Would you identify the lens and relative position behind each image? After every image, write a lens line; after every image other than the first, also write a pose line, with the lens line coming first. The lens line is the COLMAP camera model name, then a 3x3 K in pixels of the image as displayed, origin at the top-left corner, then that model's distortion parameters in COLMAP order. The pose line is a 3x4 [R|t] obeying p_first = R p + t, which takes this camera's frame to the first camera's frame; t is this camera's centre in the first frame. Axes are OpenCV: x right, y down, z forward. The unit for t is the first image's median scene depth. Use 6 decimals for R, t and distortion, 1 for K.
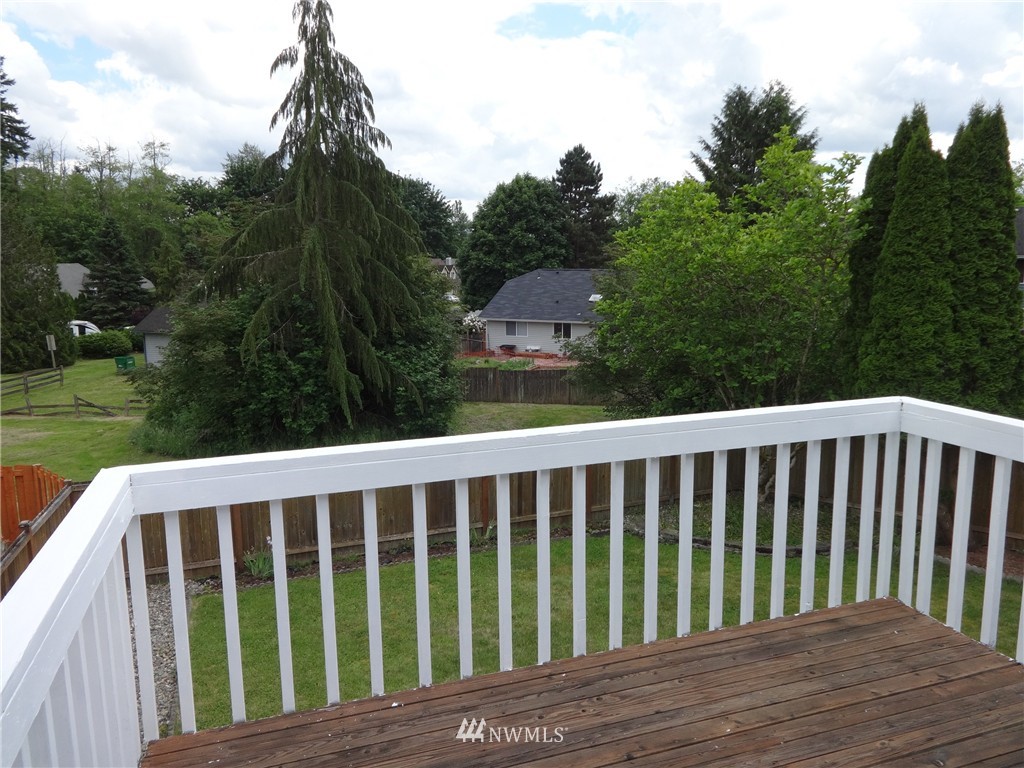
lens RADIAL K [[764.0, 0, 520.2], [0, 764.0, 378.7], [0, 0, 1]] dist [0.017864, -0.002655]
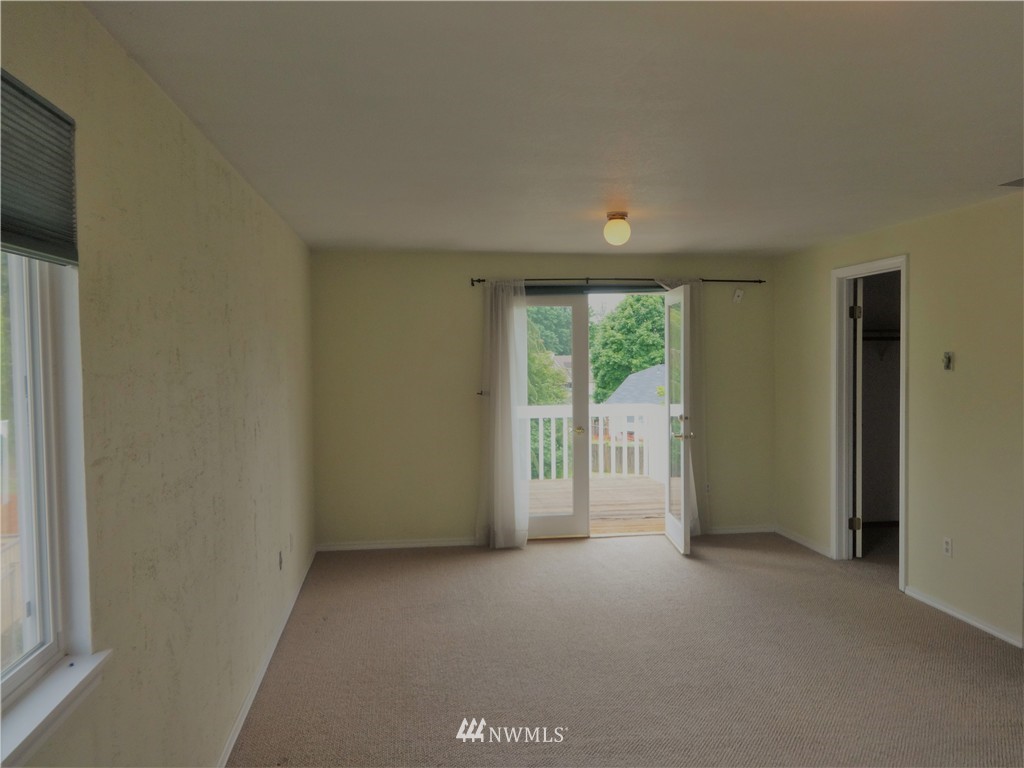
lens RADIAL K [[764.0, 0, 512.0], [0, 764.0, 384.3], [0, 0, 1]] dist [0.017864, -0.002655]
pose [[0.978957, 0.006609, -0.203961, 0.036226], [-0.030685, 0.992879, -0.115106, 0.017410], [0.201748, 0.118942, 0.972189, -0.109081]]
